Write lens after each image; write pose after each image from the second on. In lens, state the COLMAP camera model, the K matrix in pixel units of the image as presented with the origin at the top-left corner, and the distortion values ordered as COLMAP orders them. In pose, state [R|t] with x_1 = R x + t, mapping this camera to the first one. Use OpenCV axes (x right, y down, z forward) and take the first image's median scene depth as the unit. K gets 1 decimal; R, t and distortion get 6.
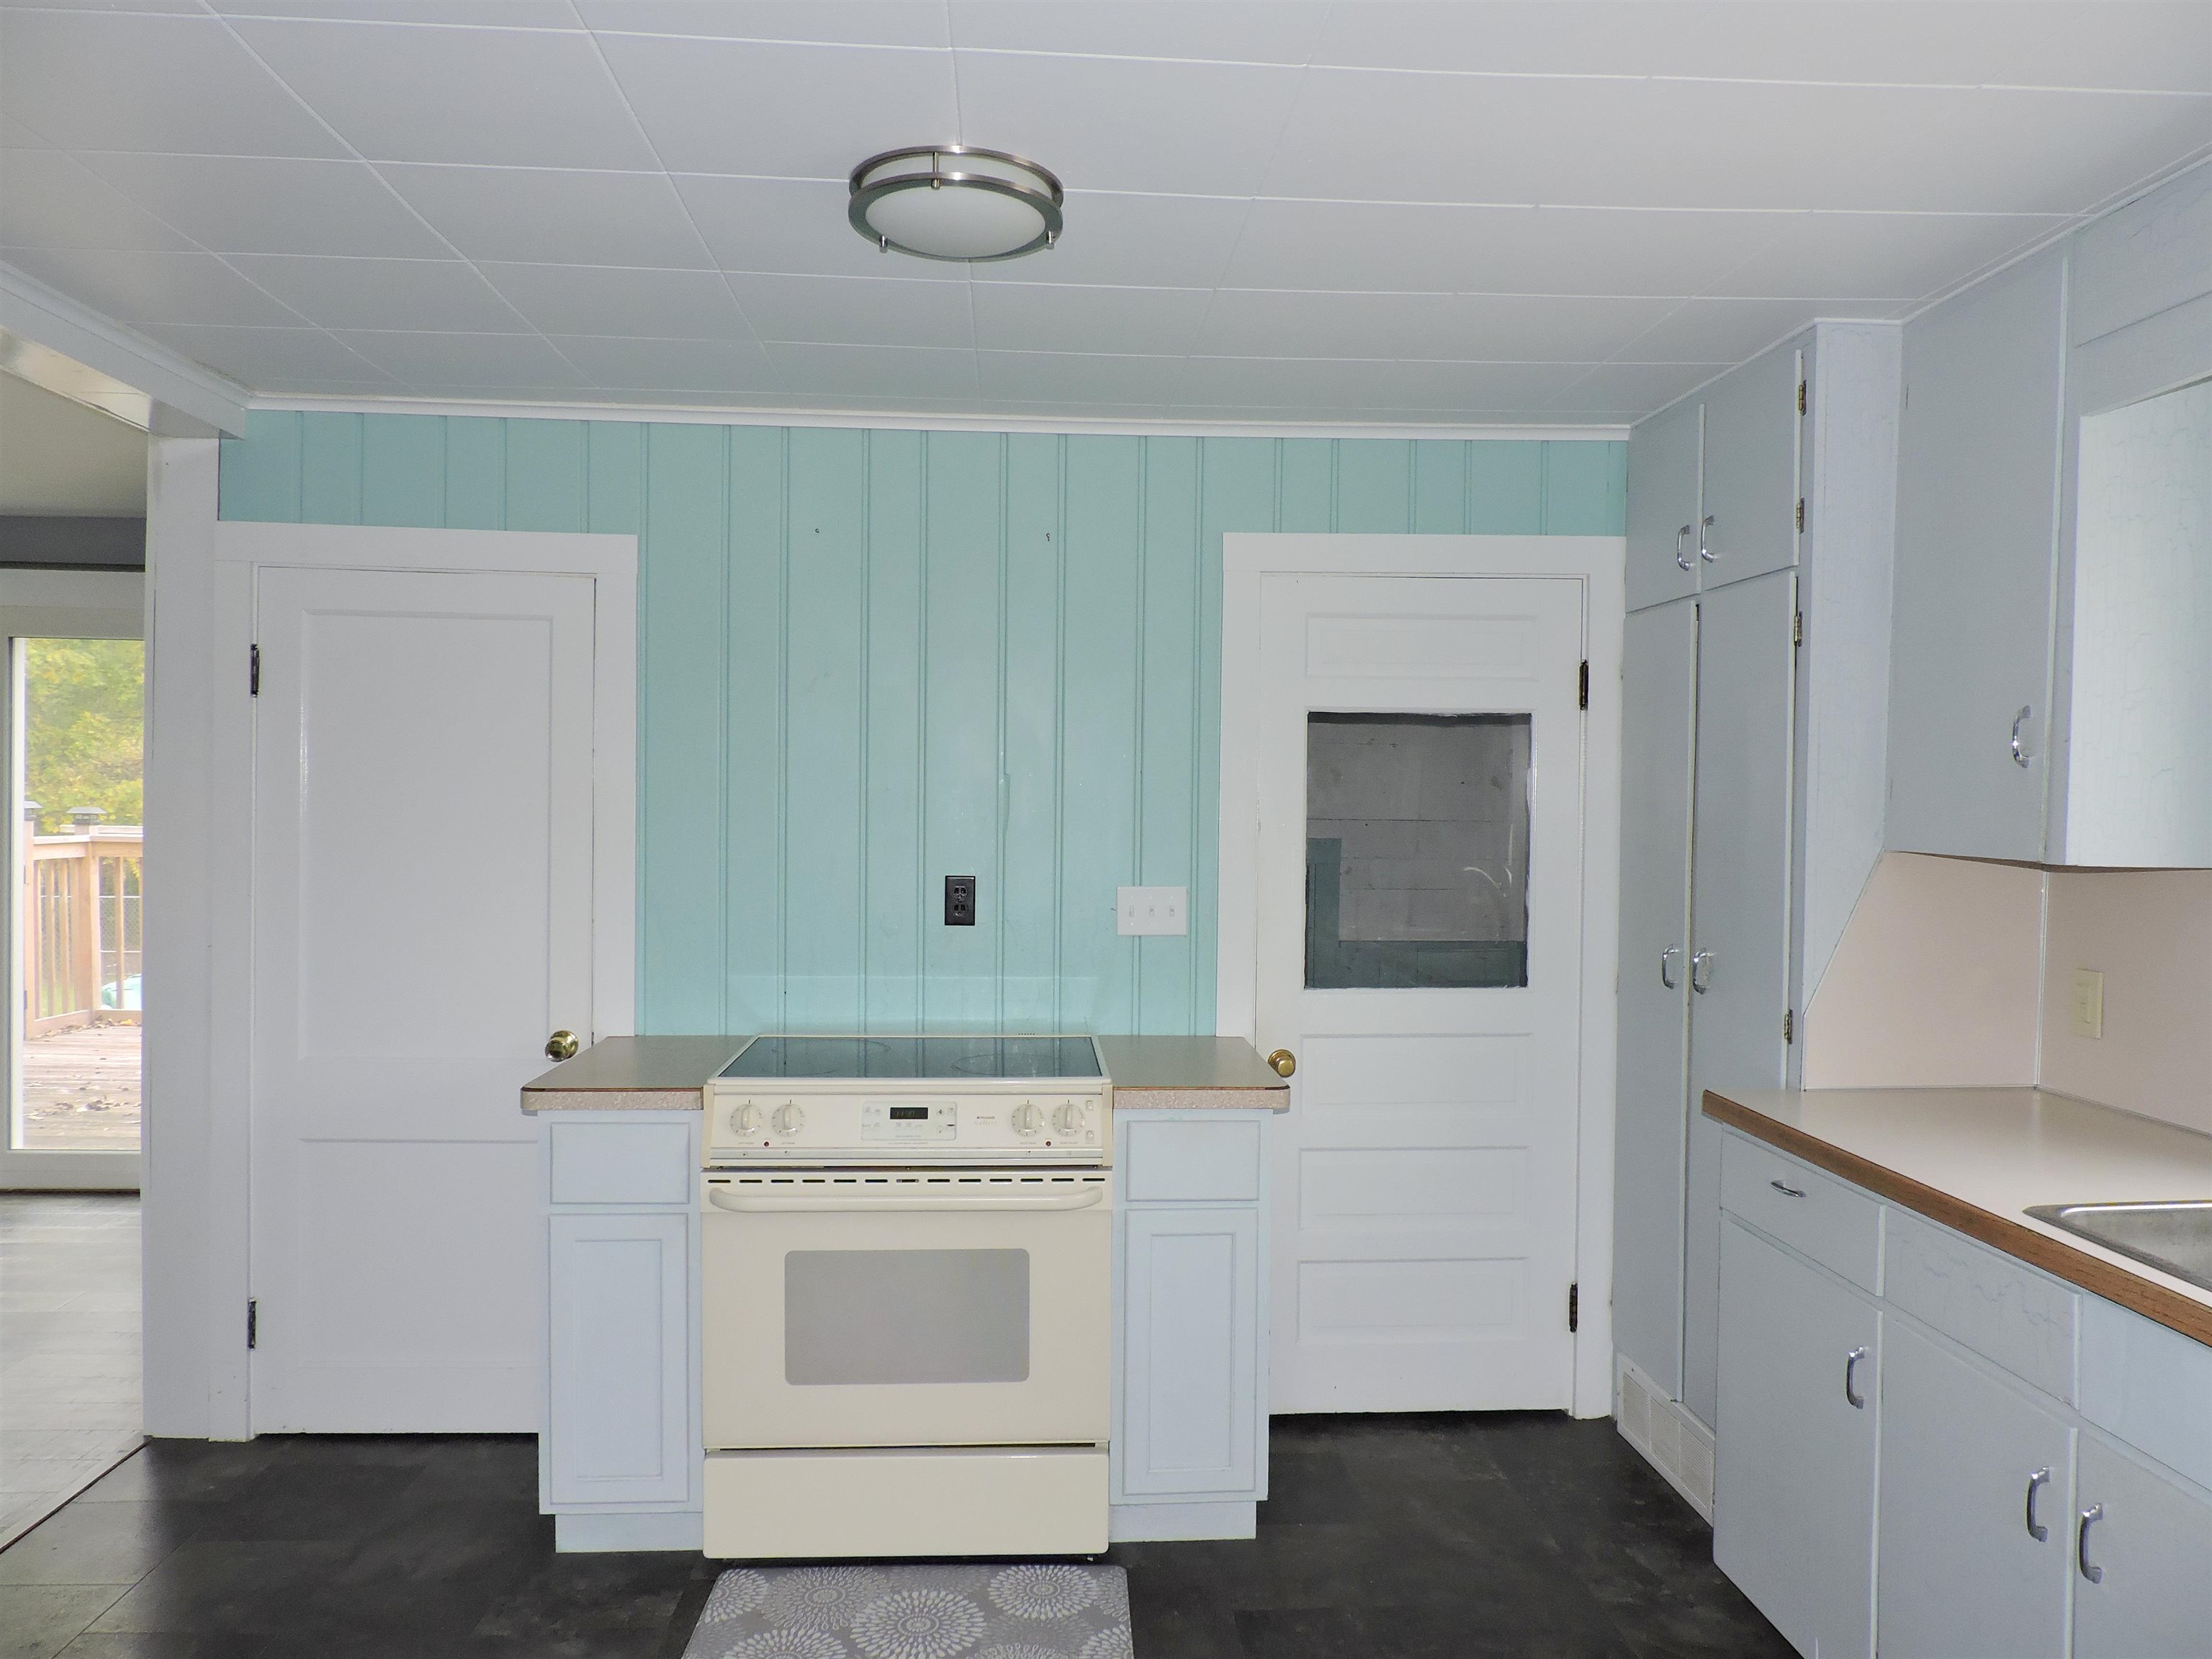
lens RADIAL K [[1572.8, 0, 1099.6], [0, 1572.8, 837.1], [0, 0, 1]] dist [-0.029388, 0.003442]
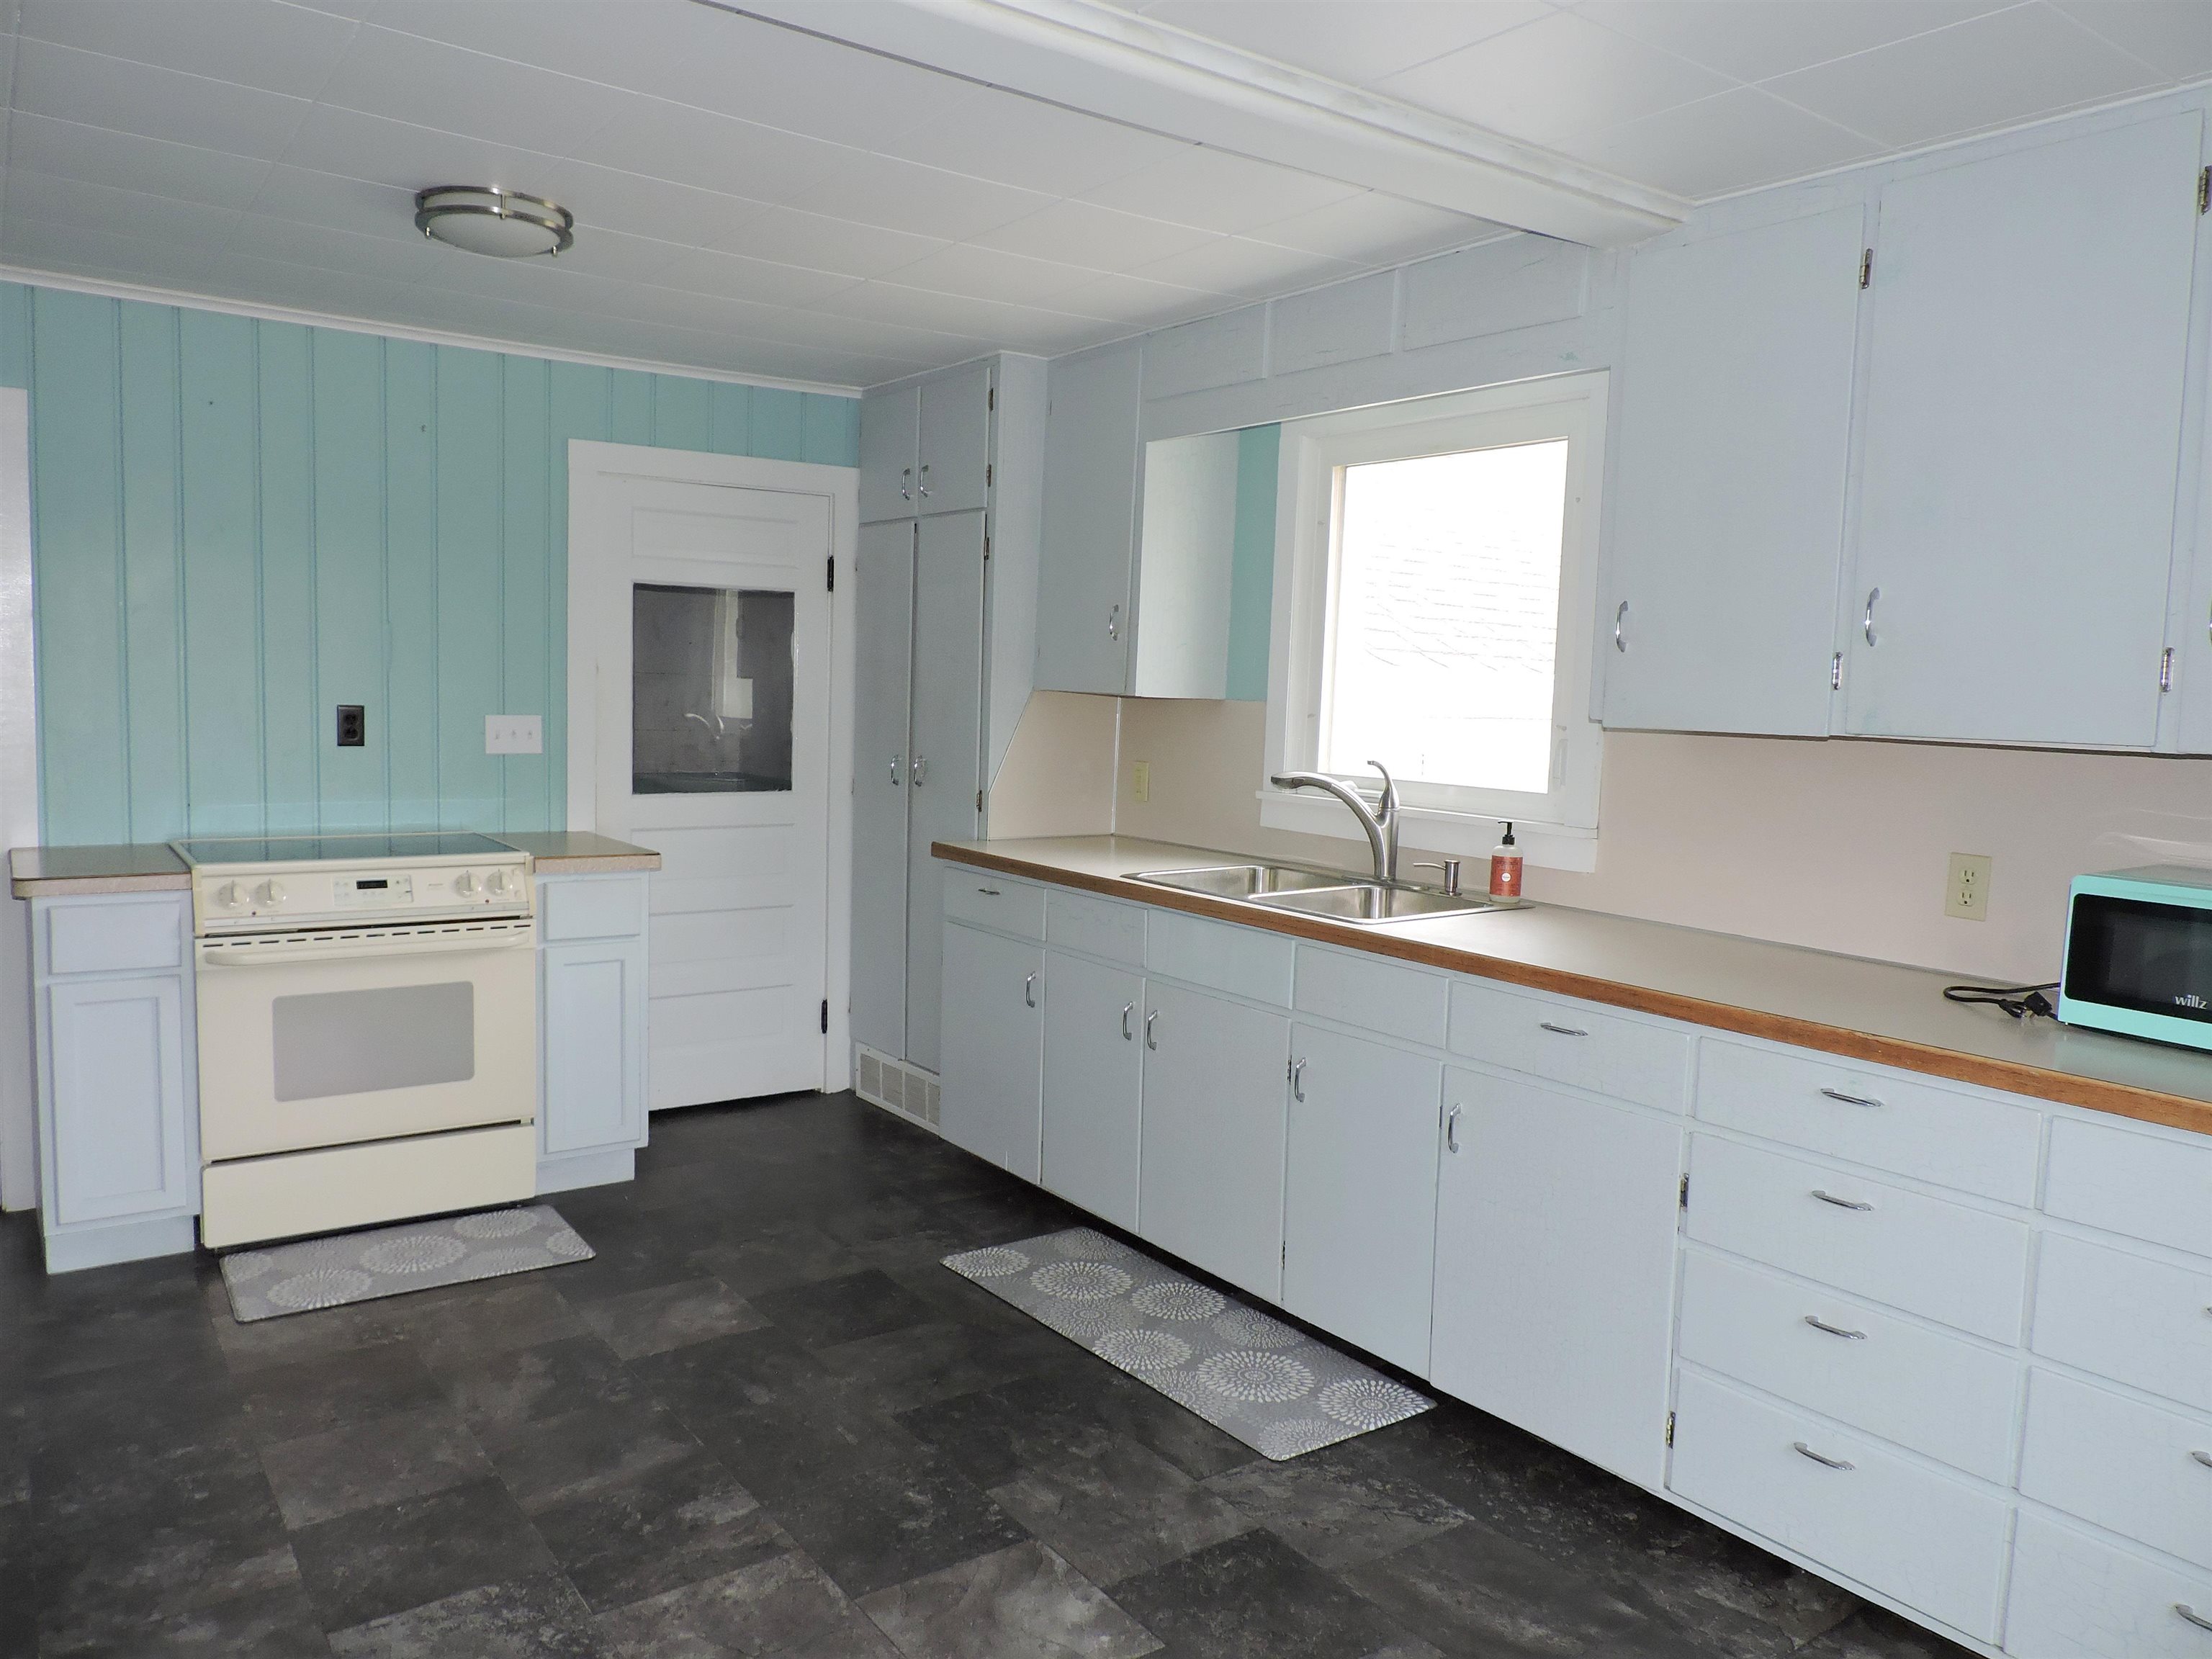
lens RADIAL K [[1572.8, 0, 1098.9], [0, 1572.8, 828.5], [0, 0, 1]] dist [-0.029388, 0.003442]
pose [[0.845358, -0.031571, 0.533266, -0.299741], [-0.010304, 0.997103, 0.075366, 0.026786], [-0.534100, -0.069206, 0.842584, -0.399256]]
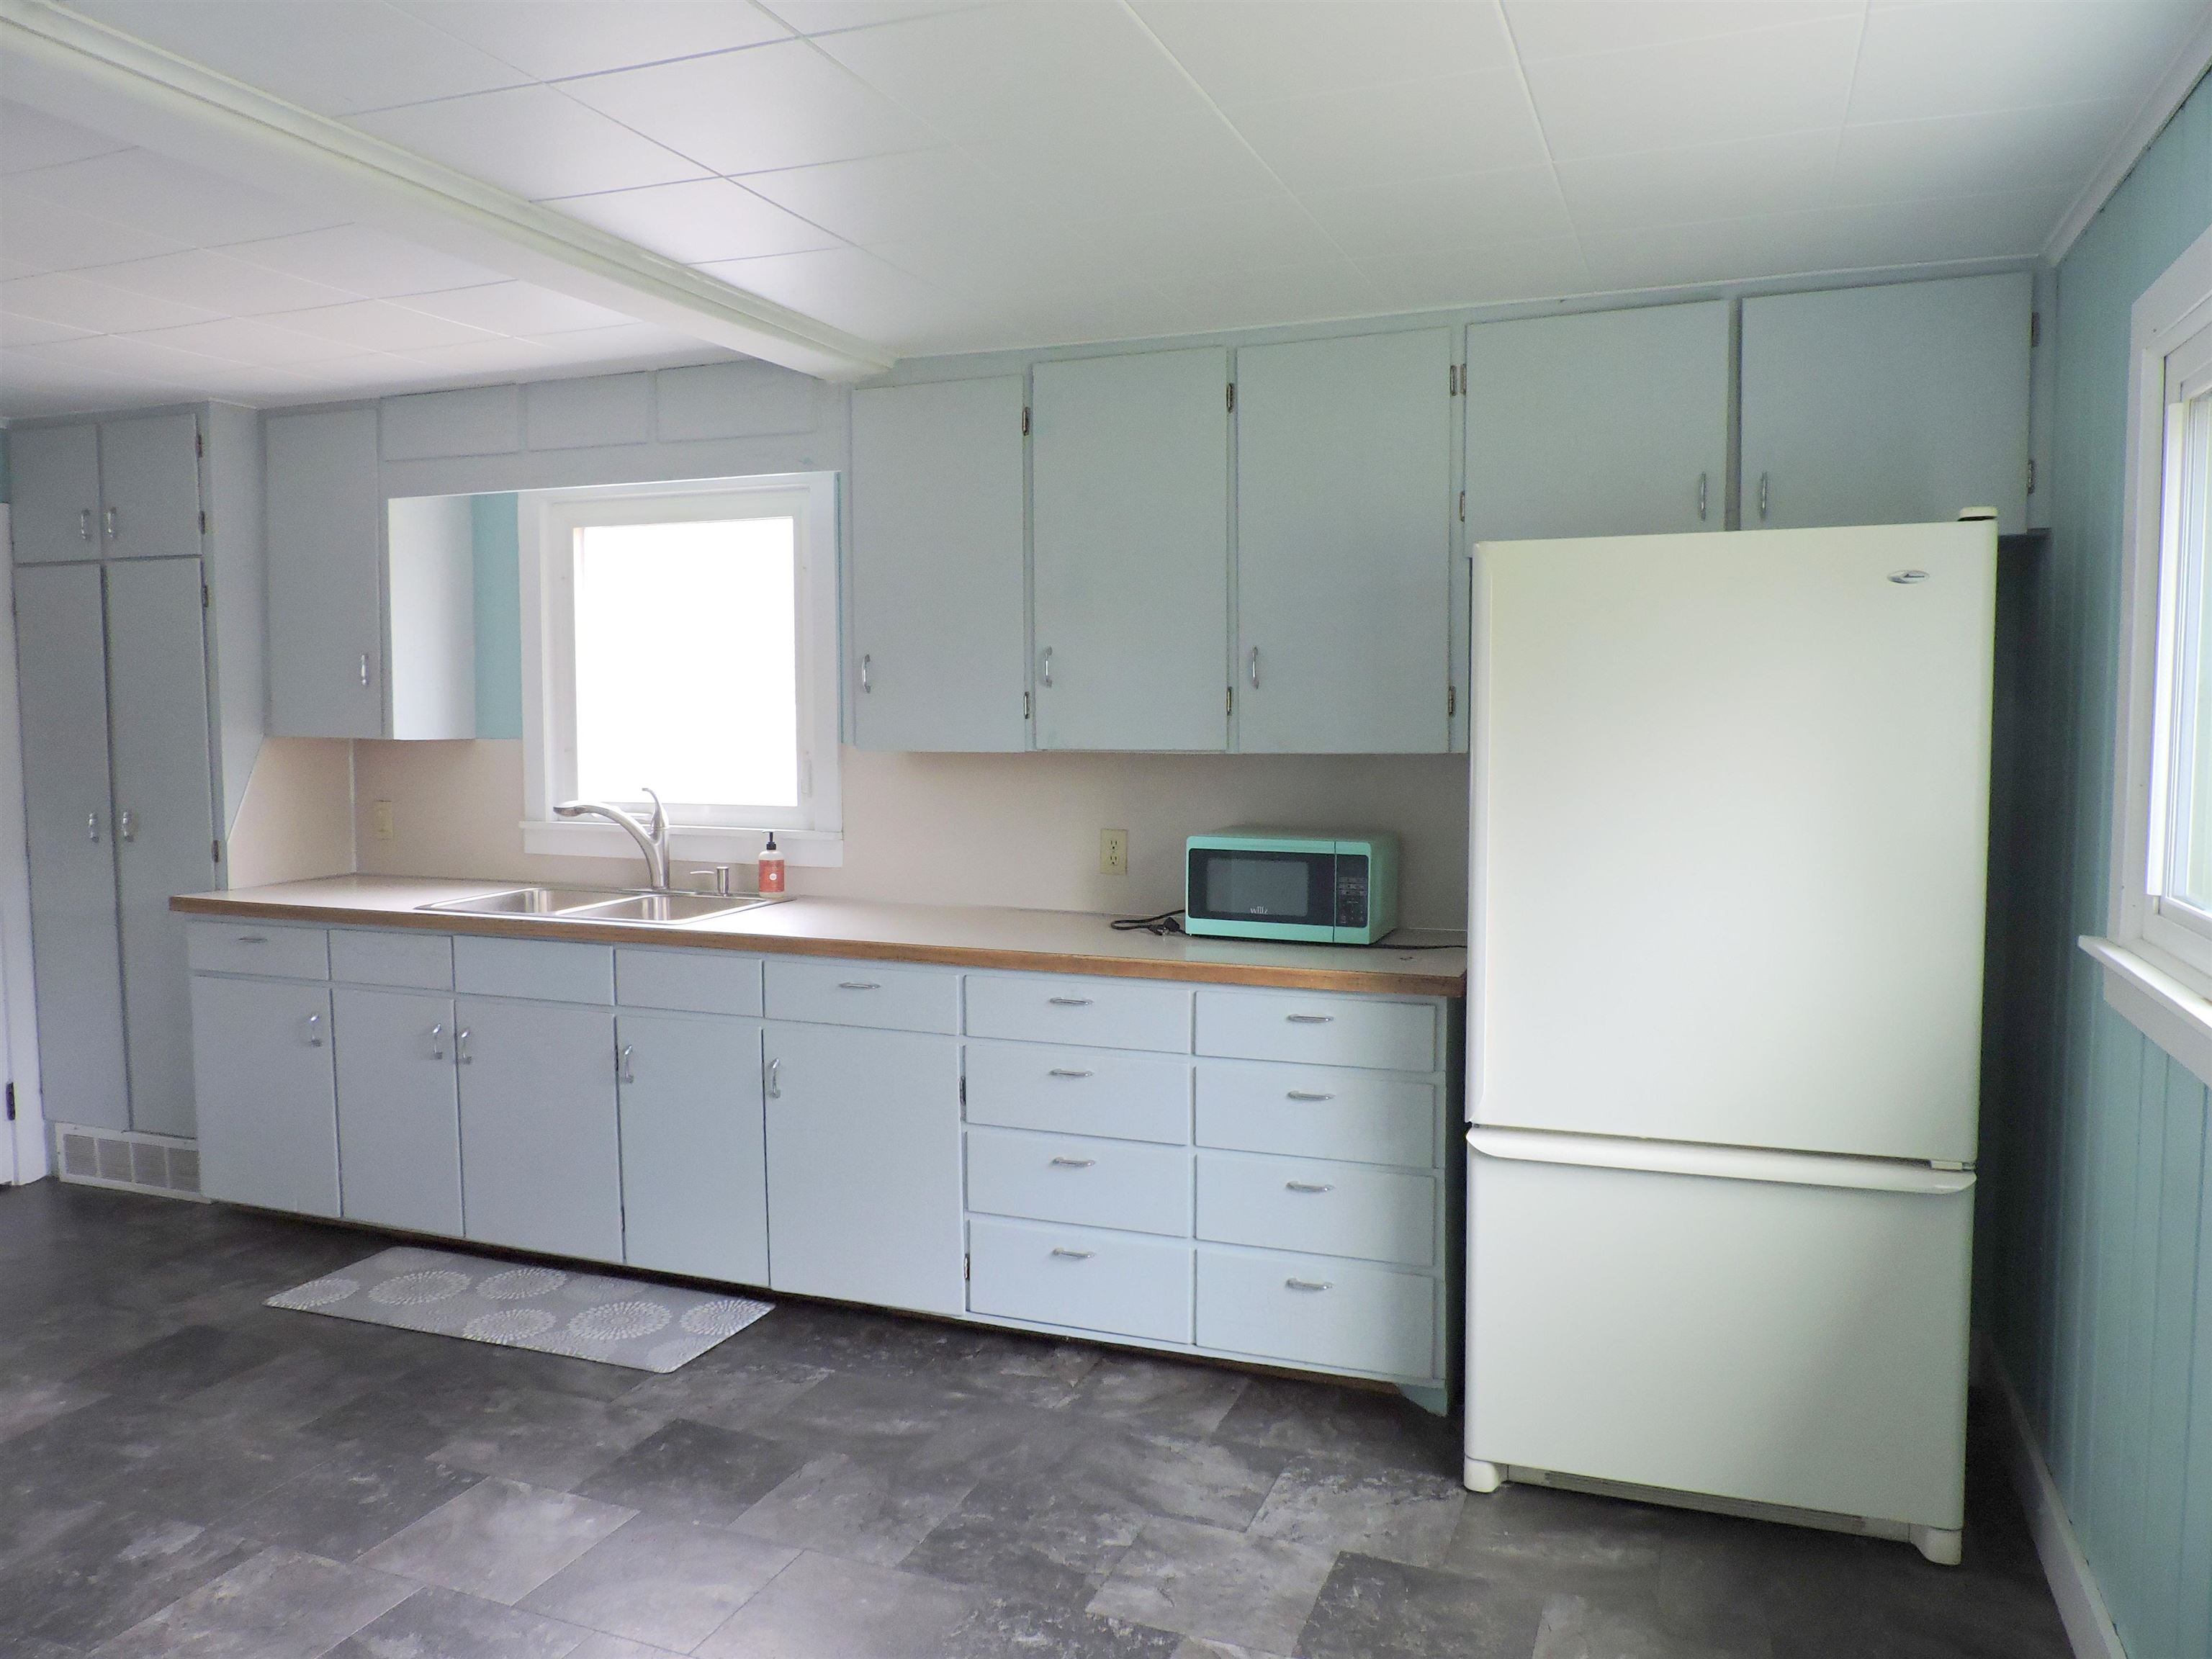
lens RADIAL K [[1572.8, 0, 1120.2], [0, 1572.8, 827.6], [0, 0, 1]] dist [-0.029388, 0.003442]
pose [[0.411468, -0.077297, 0.908140, -0.582206], [0.026835, 0.996993, 0.072701, 0.008189], [-0.911029, -0.005544, 0.412305, -0.453657]]
